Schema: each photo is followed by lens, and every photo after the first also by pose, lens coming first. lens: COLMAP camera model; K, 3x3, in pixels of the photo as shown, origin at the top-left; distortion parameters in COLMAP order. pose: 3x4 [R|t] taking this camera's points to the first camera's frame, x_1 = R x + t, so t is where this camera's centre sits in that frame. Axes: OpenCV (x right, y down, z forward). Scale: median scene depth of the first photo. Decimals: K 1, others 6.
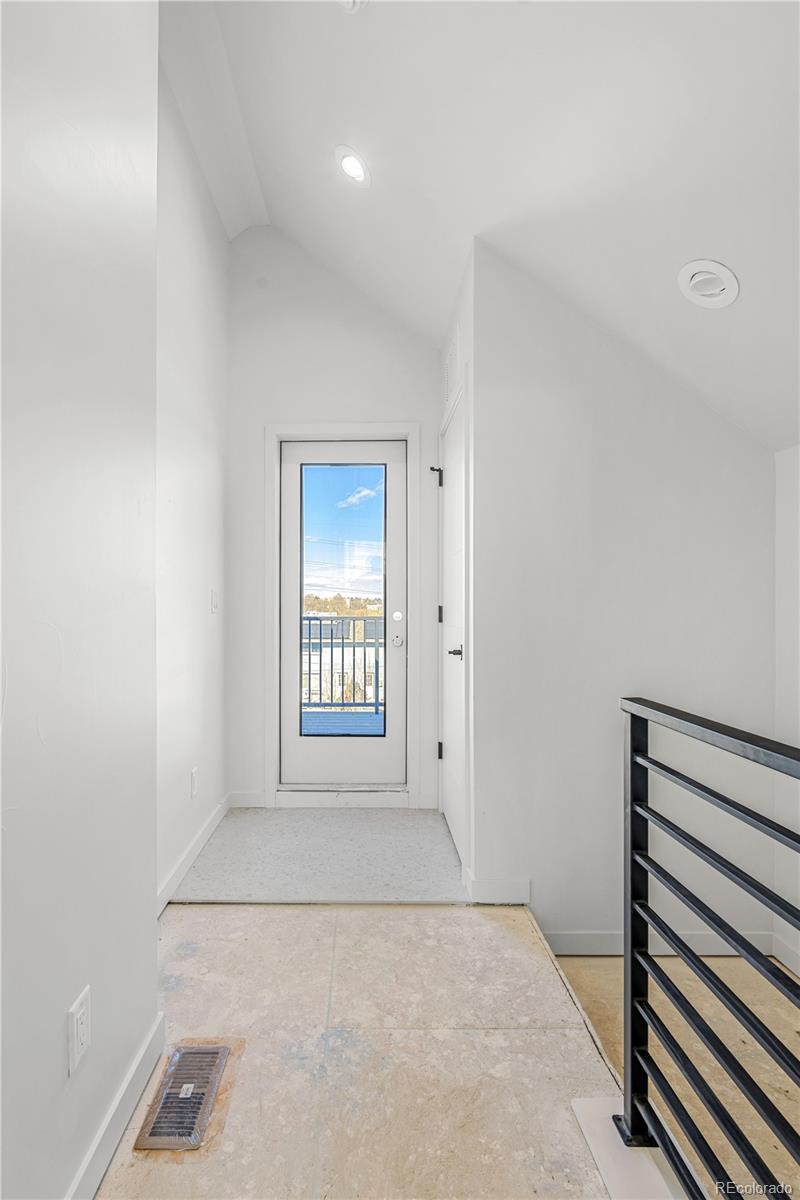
lens RADIAL K [[581.0, 0, 400.0], [0, 581.0, 600.0], [0, 0, 1]] dist [-0.000900, -0.001753]
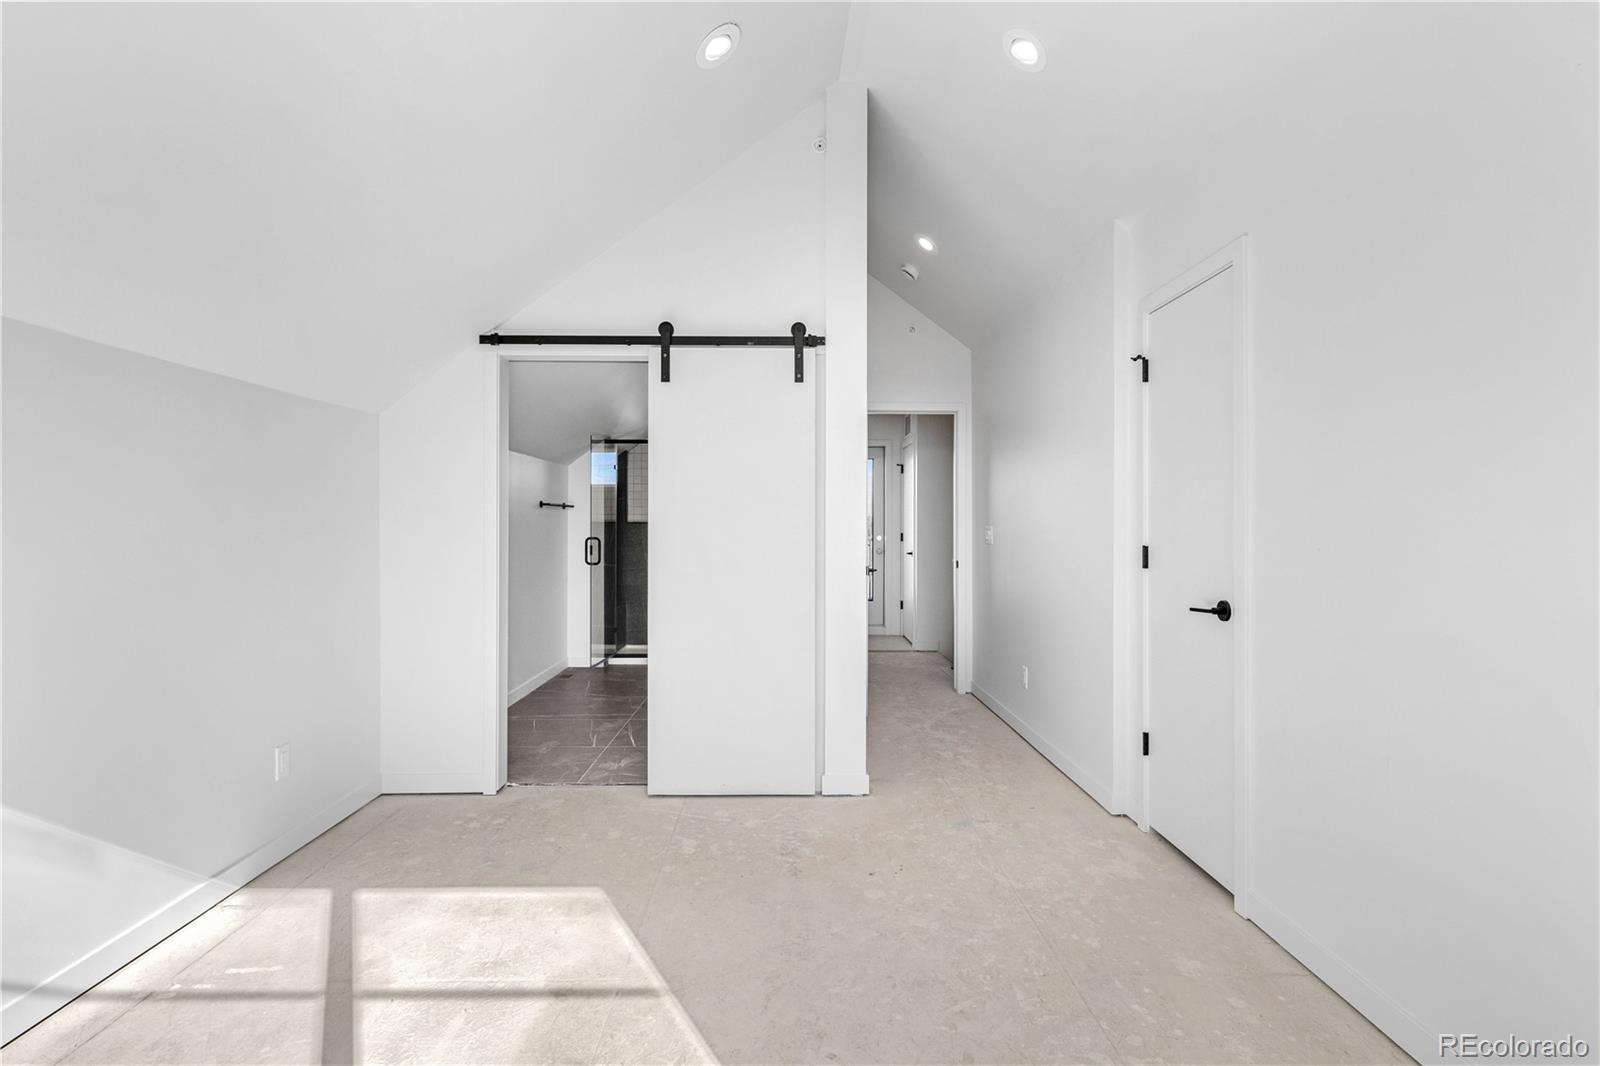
lens RADIAL K [[774.7, 0, 800.0], [0, 774.7, 533.0], [0, 0, 1]] dist [-0.000900, -0.001753]
pose [[0.999092, 0.000107, -0.042611, -0.168594], [0.000265, 0.999962, 0.008725, -0.012374], [0.042610, -0.008728, 0.999054, -1.695562]]
